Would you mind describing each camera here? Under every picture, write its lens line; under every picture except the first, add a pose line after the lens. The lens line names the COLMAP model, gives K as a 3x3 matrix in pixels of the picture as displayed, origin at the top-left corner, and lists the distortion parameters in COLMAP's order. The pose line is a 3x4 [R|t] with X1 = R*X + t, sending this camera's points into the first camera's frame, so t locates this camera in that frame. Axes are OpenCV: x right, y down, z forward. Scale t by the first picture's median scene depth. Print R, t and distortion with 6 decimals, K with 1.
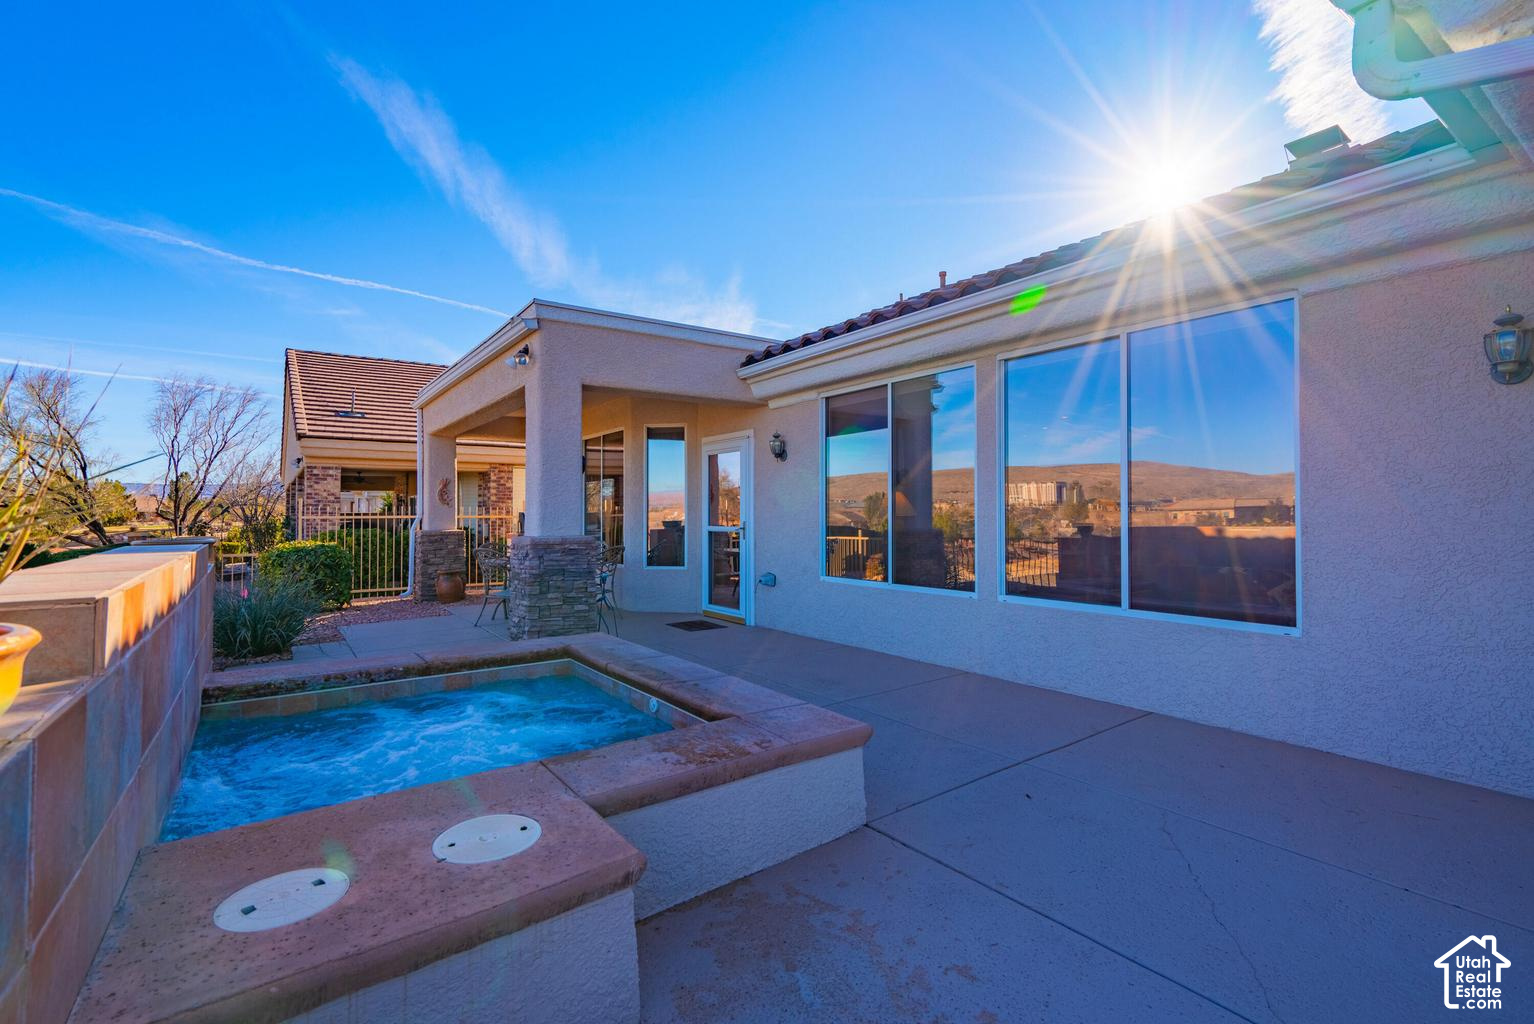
lens RADIAL K [[700.6, 0, 770.4], [0, 700.6, 510.5], [0, 0, 1]] dist [0.014748, 0.002702]
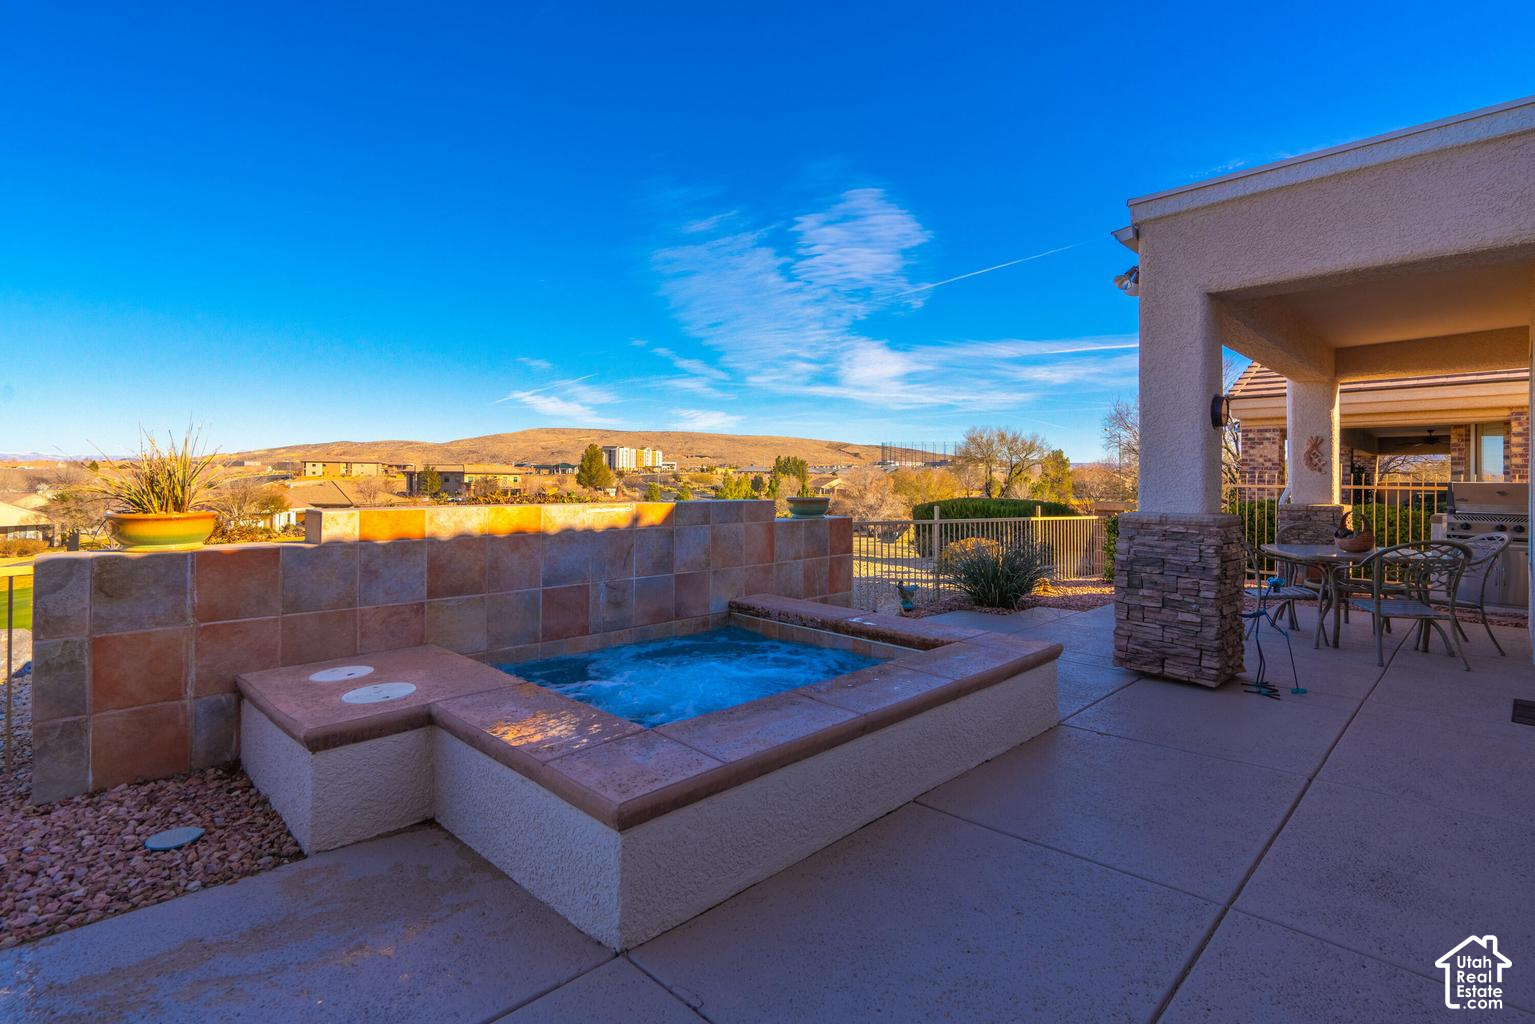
lens RADIAL K [[742.2, 0, 777.8], [0, 742.2, 525.8], [0, 0, 1]] dist [-0.000264, 0.003055]
pose [[0.174927, 0.068114, -0.982223, 0.373628], [-0.006920, 0.997665, 0.067952, 0.000121], [0.984557, -0.005090, 0.174990, 0.464817]]
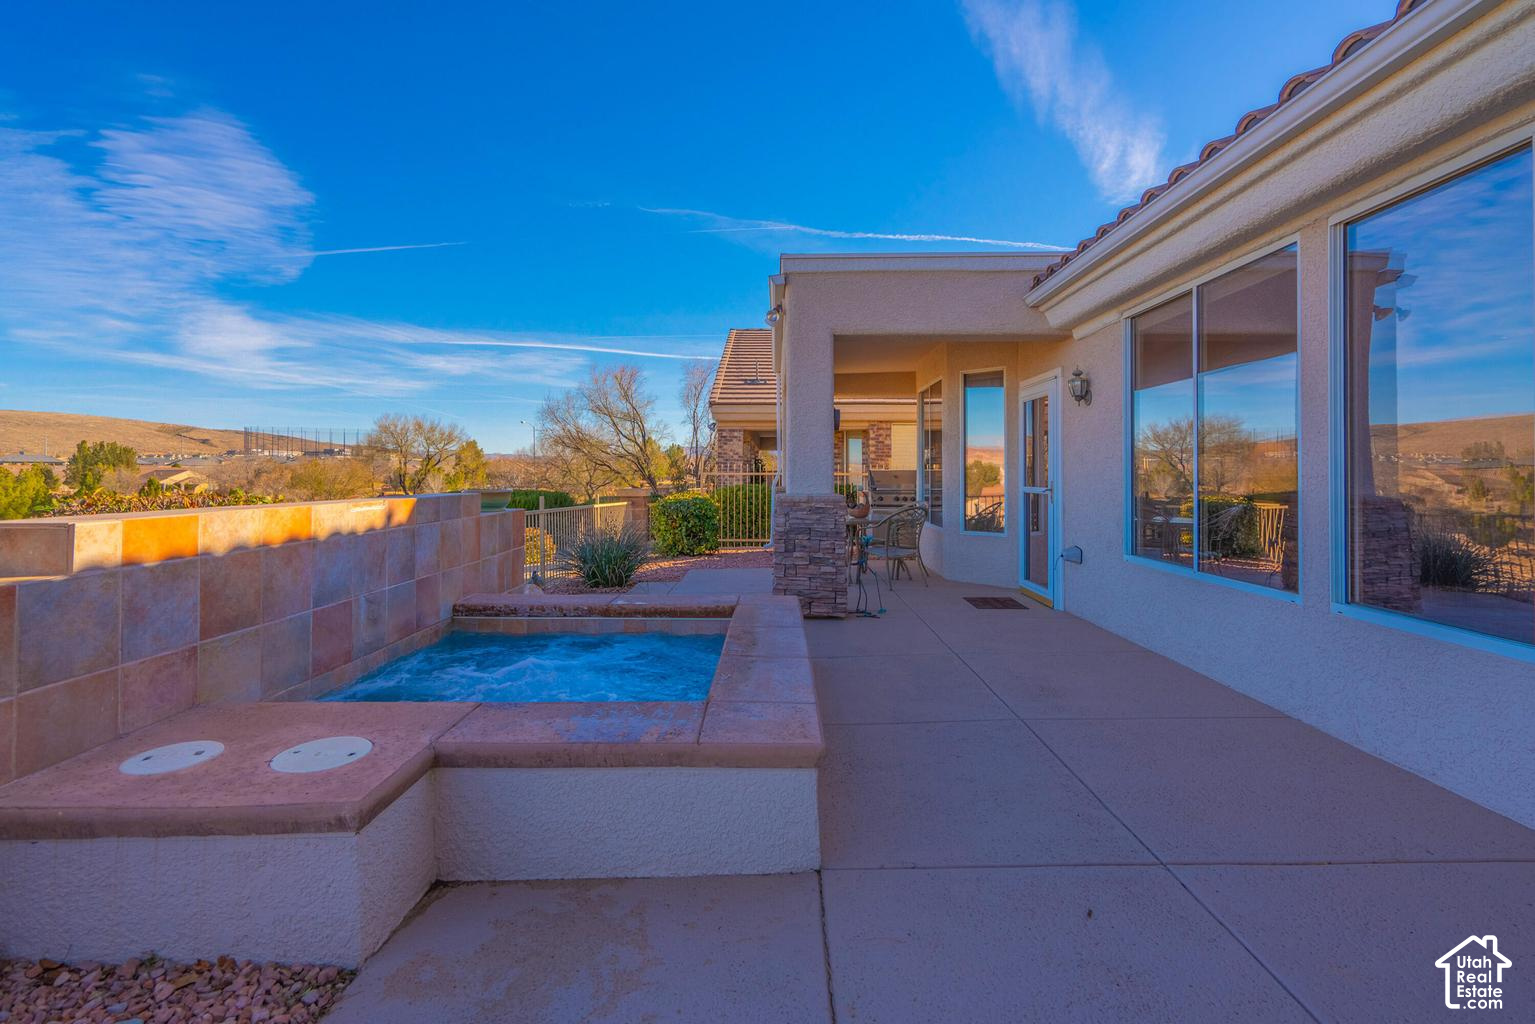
lens RADIAL K [[742.2, 0, 763.0], [0, 742.2, 473.2], [0, 0, 1]] dist [-0.000264, 0.003055]
pose [[0.800798, 0.005130, -0.598912, 0.261269], [-0.001473, 0.999977, 0.006596, 0.001026], [0.598932, -0.004400, 0.800788, 0.139444]]
